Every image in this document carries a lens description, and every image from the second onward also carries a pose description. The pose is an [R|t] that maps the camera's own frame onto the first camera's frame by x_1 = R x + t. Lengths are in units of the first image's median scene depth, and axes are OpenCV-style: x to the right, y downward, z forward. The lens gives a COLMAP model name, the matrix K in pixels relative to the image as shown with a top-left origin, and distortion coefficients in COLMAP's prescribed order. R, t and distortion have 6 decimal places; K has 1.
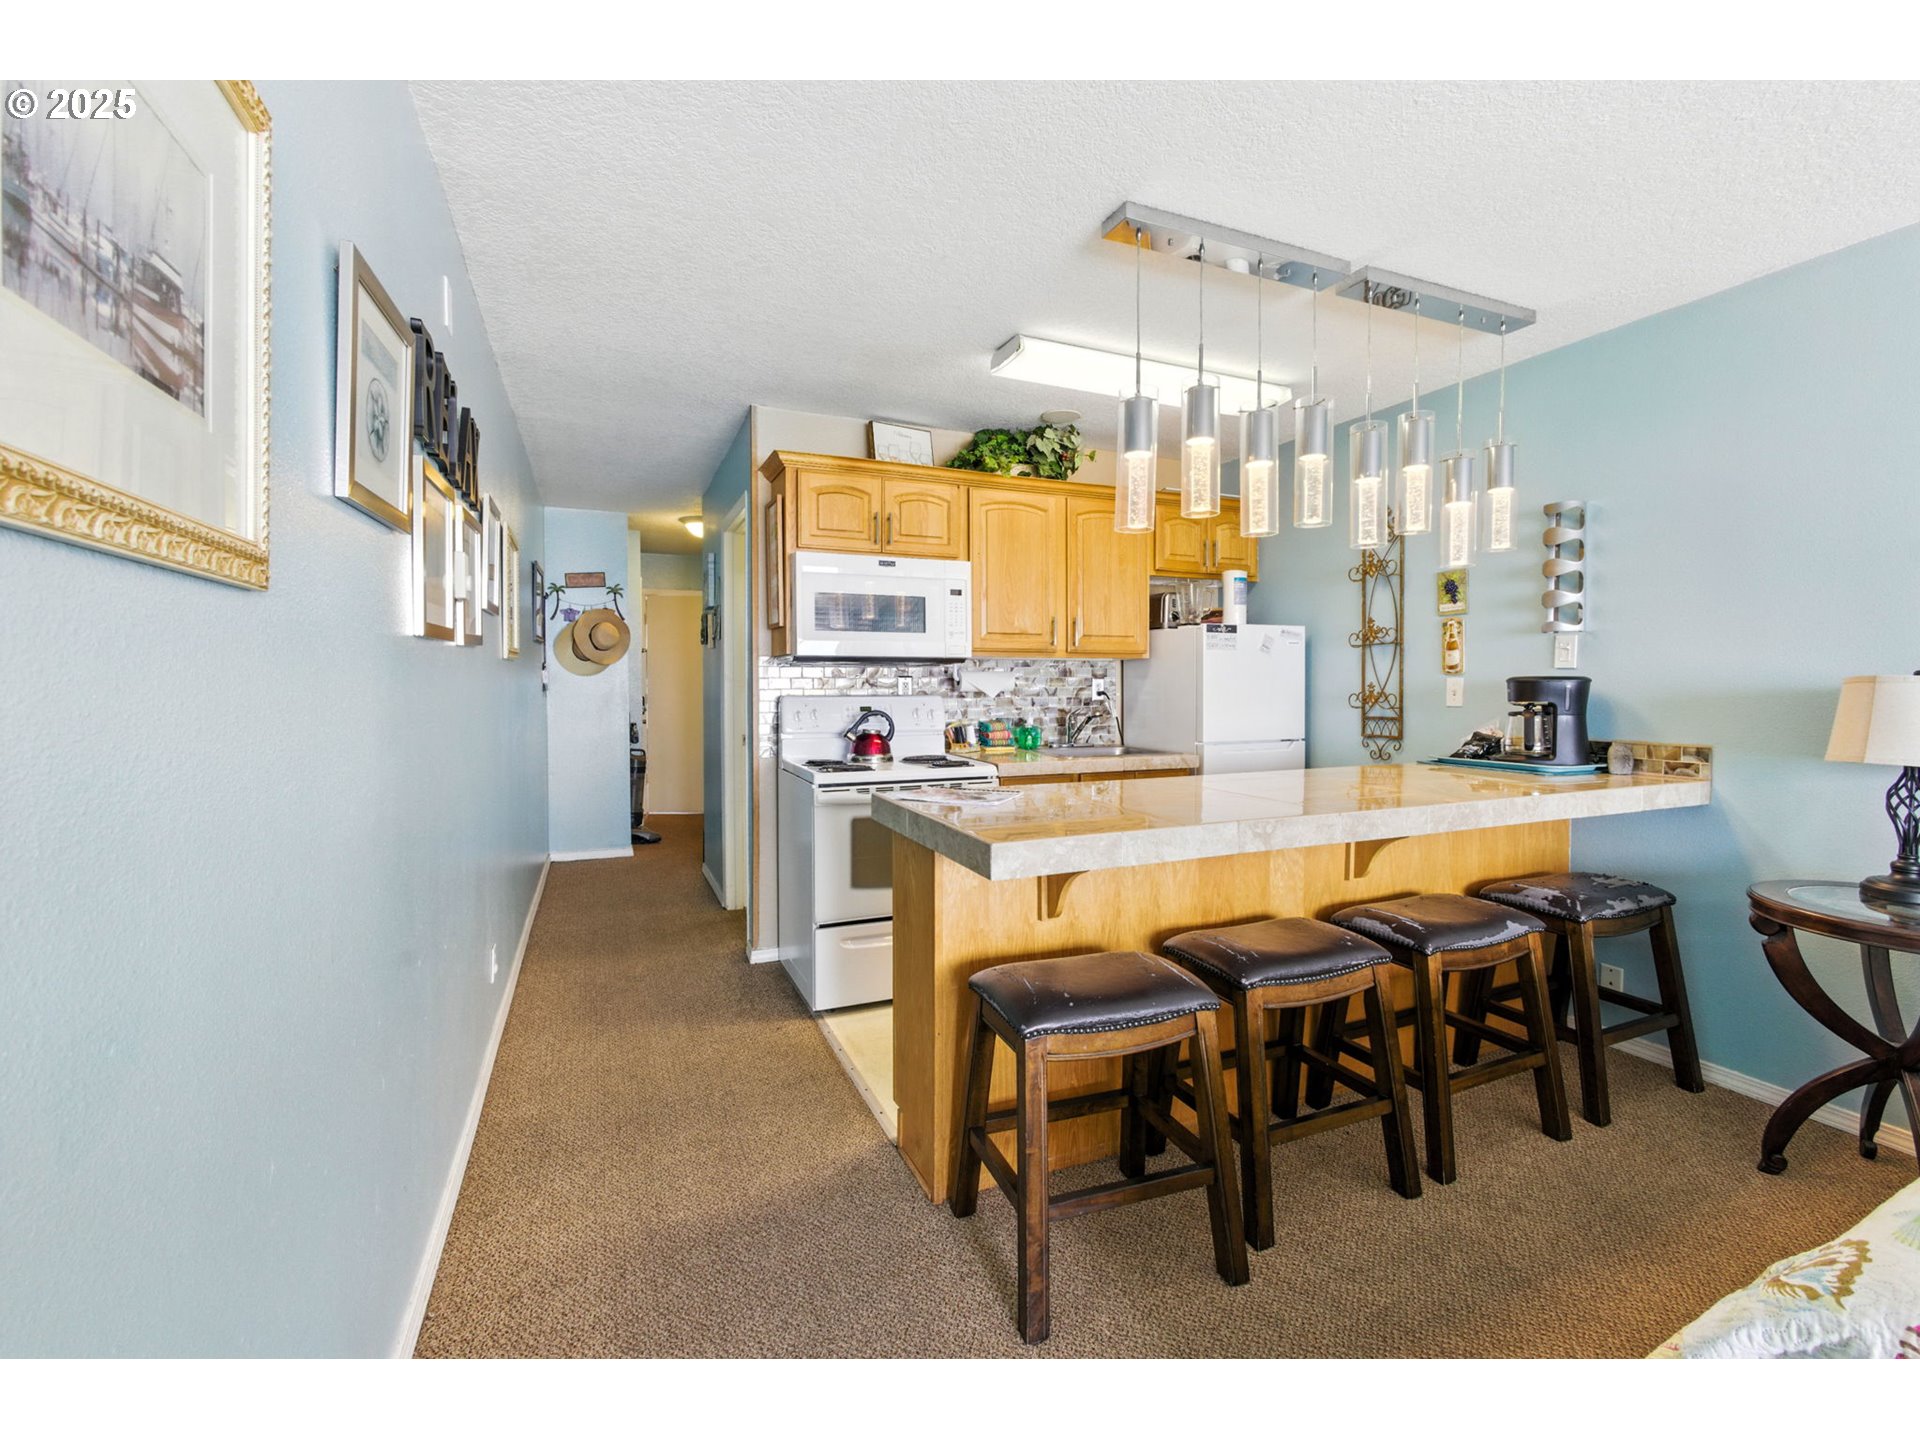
lens RADIAL K [[825.8, 0, 961.3], [0, 825.8, 713.5], [0, 0, 1]] dist [-0.012977, 0.006331]
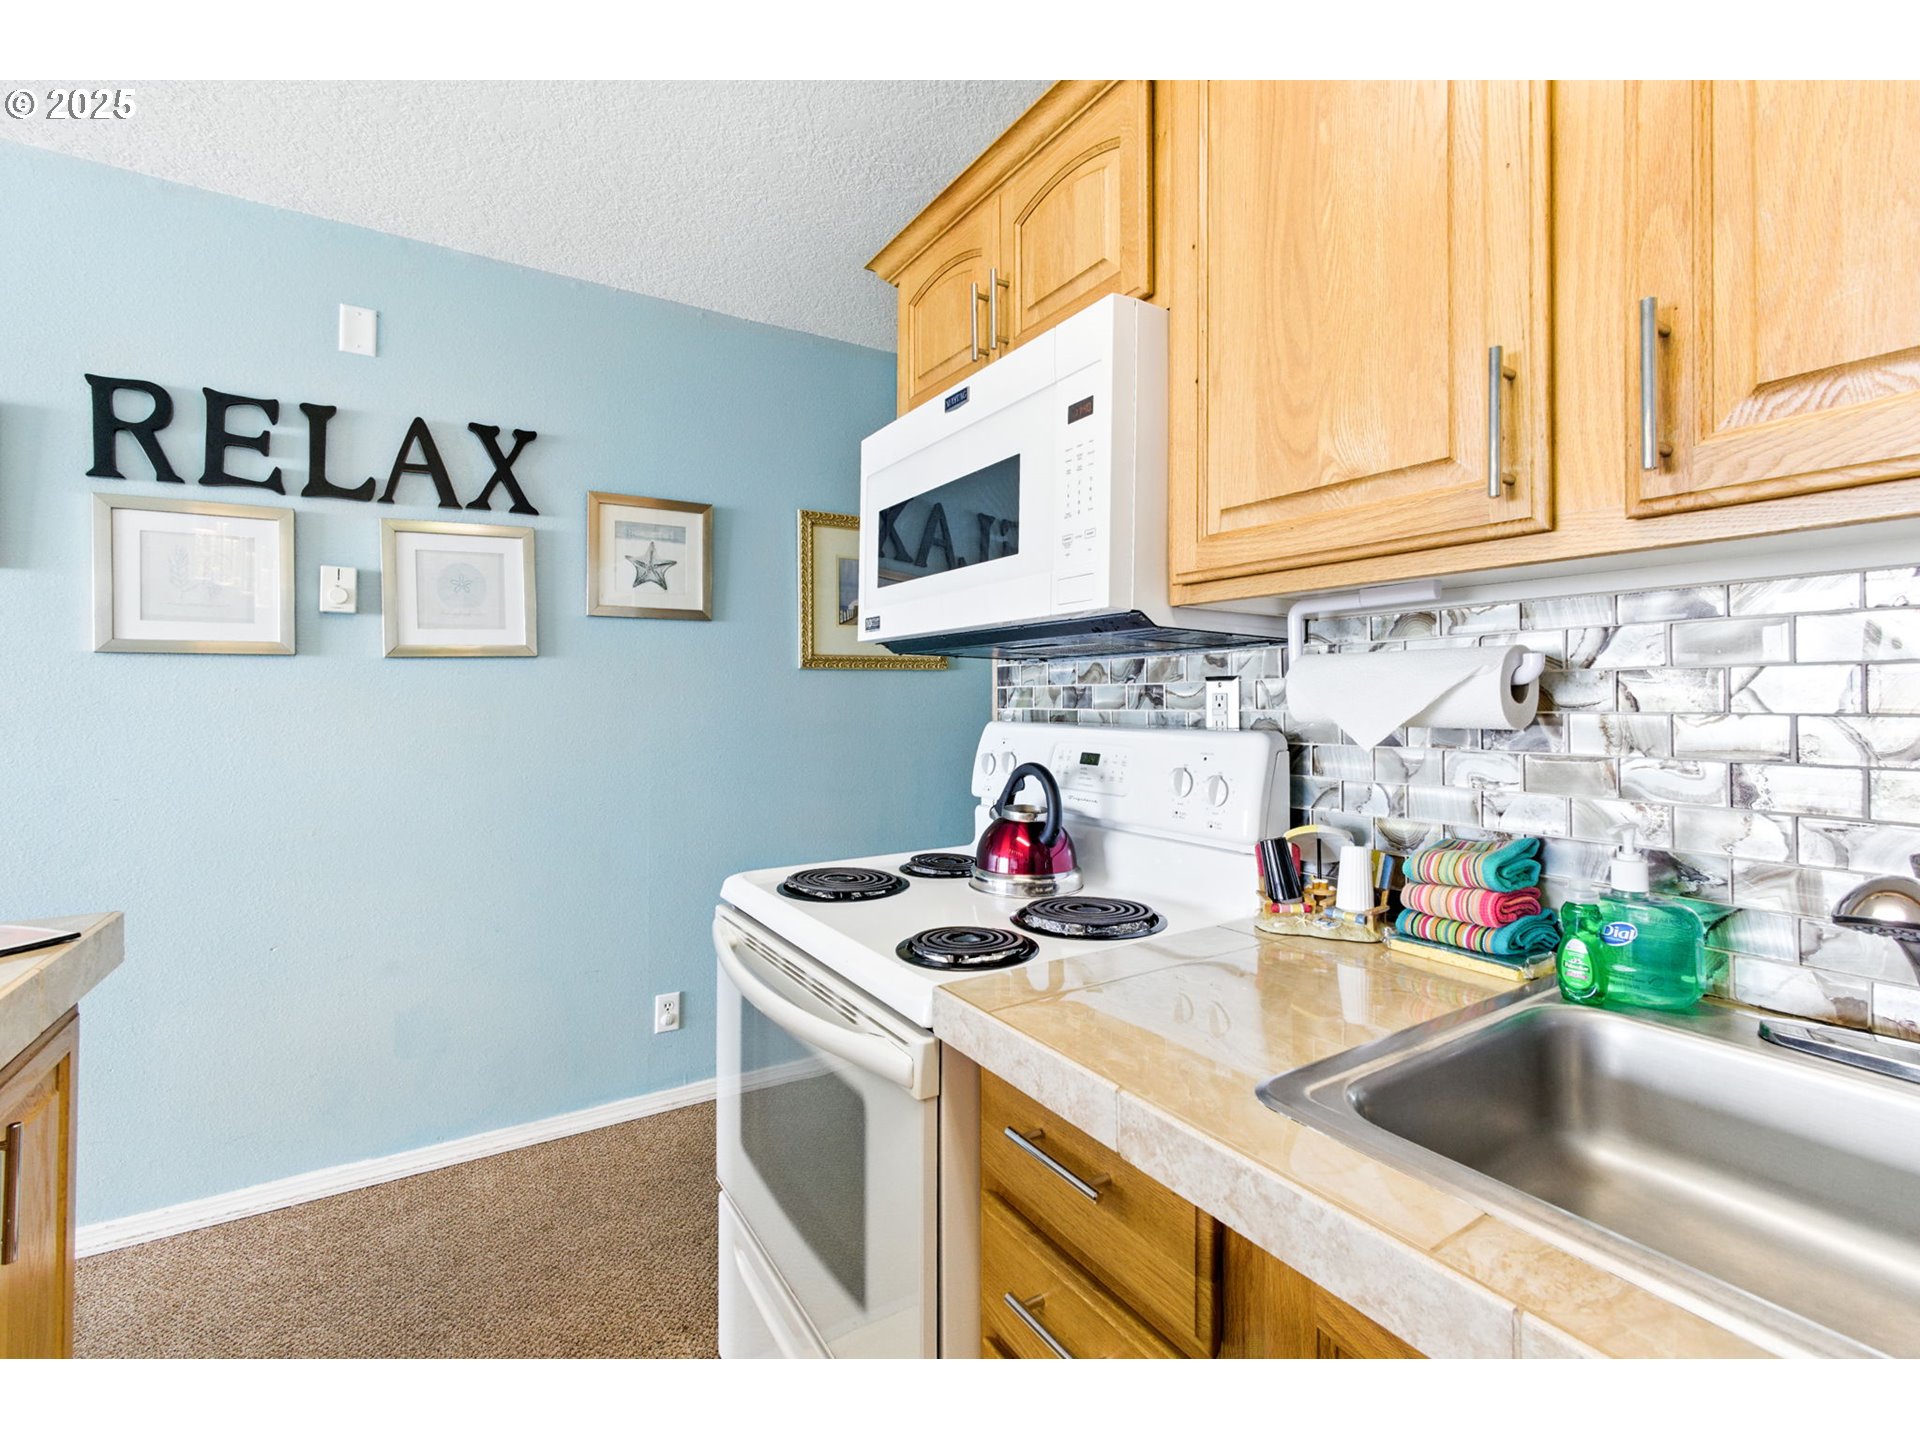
lens RADIAL K [[844.4, 0, 960.7], [0, 844.4, 697.0], [0, 0, 1]] dist [-0.014955, 0.007493]
pose [[0.154037, -0.001815, -0.988063, 0.296776], [-0.041680, 0.999096, -0.008333, -0.029977], [0.987186, 0.042466, 0.153822, 0.874679]]
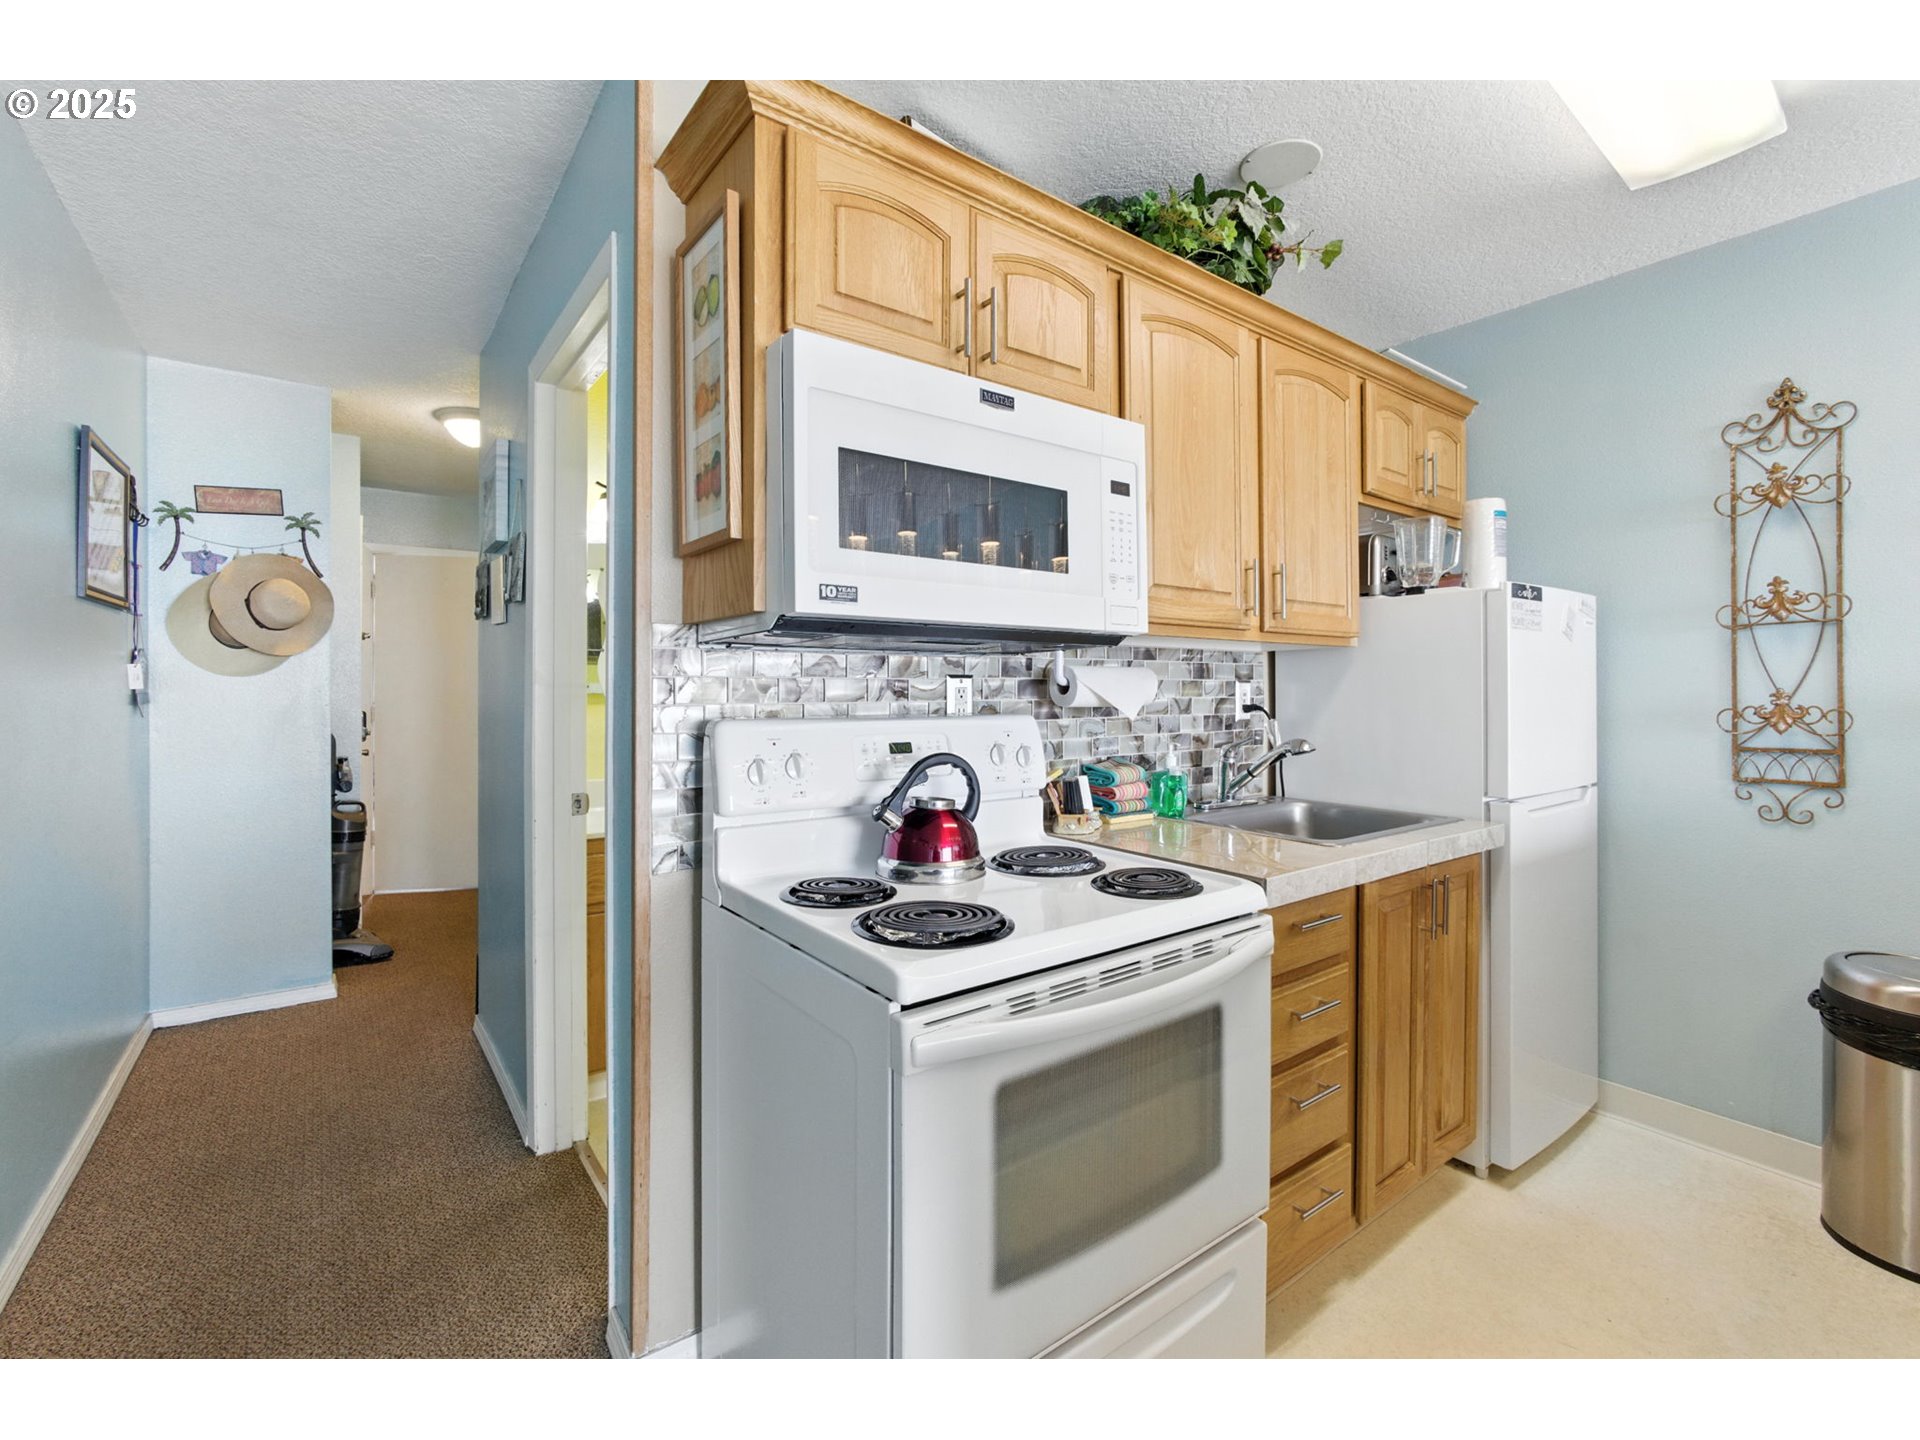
lens RADIAL K [[844.4, 0, 960.7], [0, 844.4, 697.0], [0, 0, 1]] dist [-0.014955, 0.007493]
pose [[0.972431, -0.000701, 0.233191, -0.190900], [0.007863, 0.999525, -0.029786, -0.018925], [-0.233060, 0.030799, 0.971975, 0.554153]]
